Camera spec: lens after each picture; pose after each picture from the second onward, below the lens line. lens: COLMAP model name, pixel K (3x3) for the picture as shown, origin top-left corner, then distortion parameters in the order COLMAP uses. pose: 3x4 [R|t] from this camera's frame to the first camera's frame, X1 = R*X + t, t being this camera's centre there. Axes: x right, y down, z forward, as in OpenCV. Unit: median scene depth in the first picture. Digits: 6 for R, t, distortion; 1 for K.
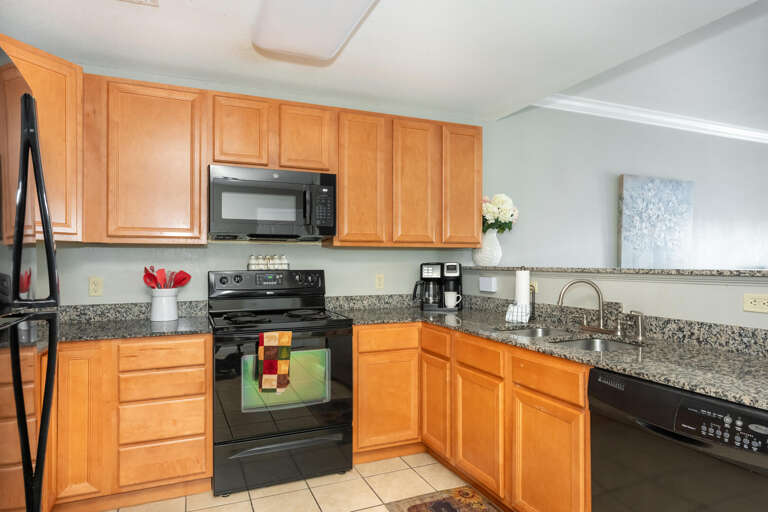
lens RADIAL K [[460.8, 0, 383.4], [0, 460.8, 259.4], [0, 0, 1]] dist [-0.000008, -0.000022]
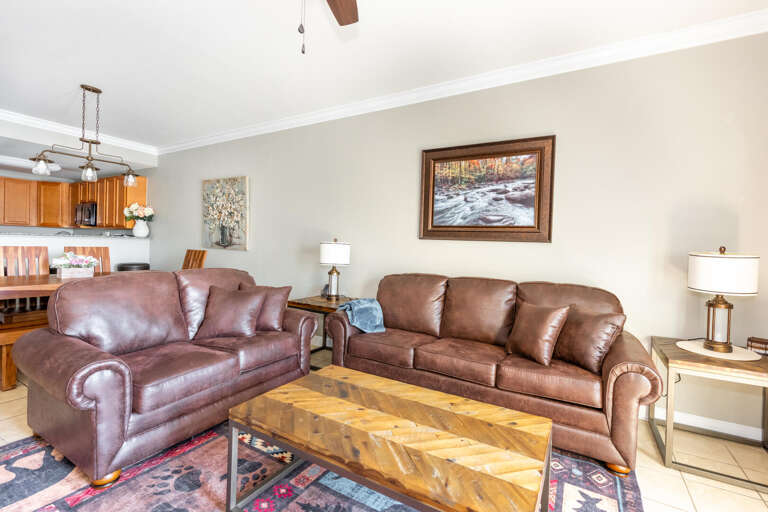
lens RADIAL K [[349.7, 0, 380.1], [0, 349.7, 251.5], [0, 0, 1]] dist [-0.004650, 0.004719]
pose [[0.585513, 0.035273, -0.809896, 2.703658], [-0.030964, 0.999297, 0.021137, 0.016984], [0.810072, 0.012702, 0.586193, 1.165122]]
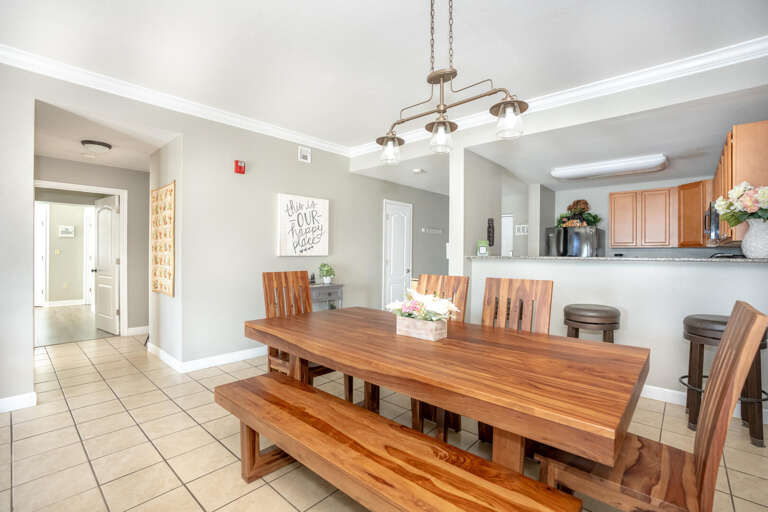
lens RADIAL K [[352.6, 0, 379.9], [0, 352.6, 258.3], [0, 0, 1]] dist [-0.068779, 0.026642]
pose [[-0.908181, -0.000956, -0.418577, 1.477933], [-0.005902, 0.999927, 0.010521, 0.013443], [0.418537, 0.012025, -0.908120, 1.580576]]
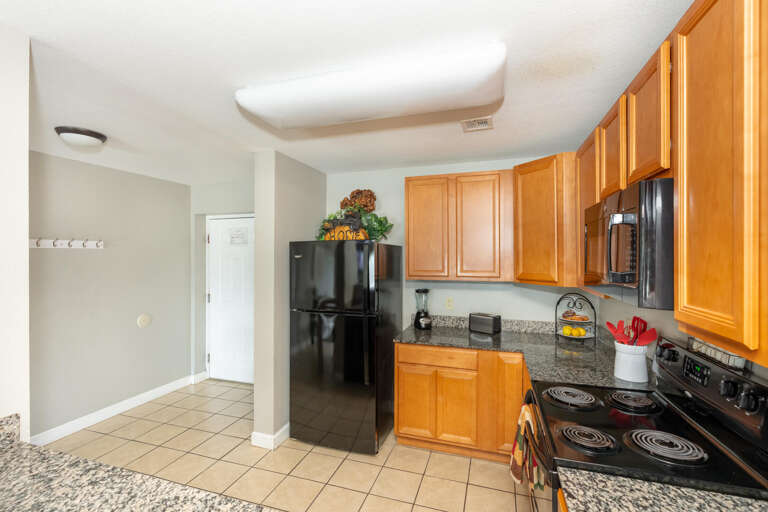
lens RADIAL K [[349.7, 0, 380.1], [0, 349.7, 251.5], [0, 0, 1]] dist [-0.004650, 0.004719]
pose [[-0.663641, -0.004376, -0.748038, 0.362674], [0.003490, 0.999954, -0.008946, -0.105848], [0.748043, -0.008548, -0.663595, 1.020495]]
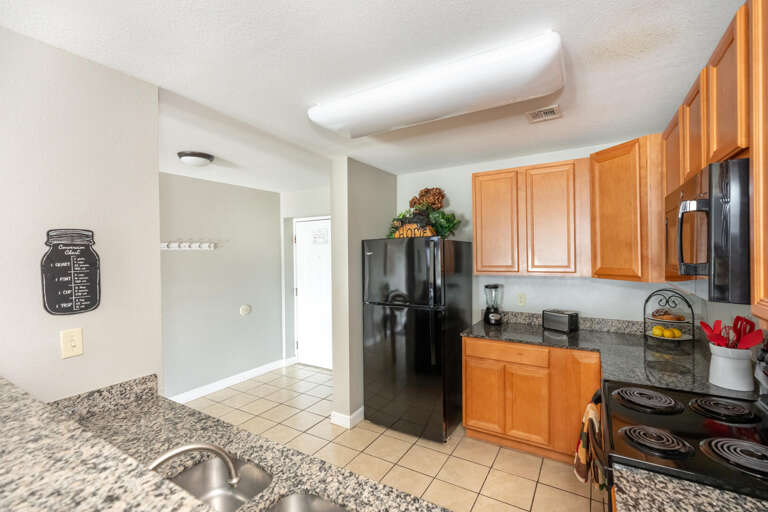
lens RADIAL K [[344.1, 0, 380.8], [0, 344.1, 252.0], [0, 0, 1]] dist [-0.001282, 0.005739]
pose [[-0.813696, 0.012391, -0.581159, 0.360604], [0.017929, 0.999832, -0.003785, -0.101895], [0.581015, -0.013499, -0.813781, 1.064713]]
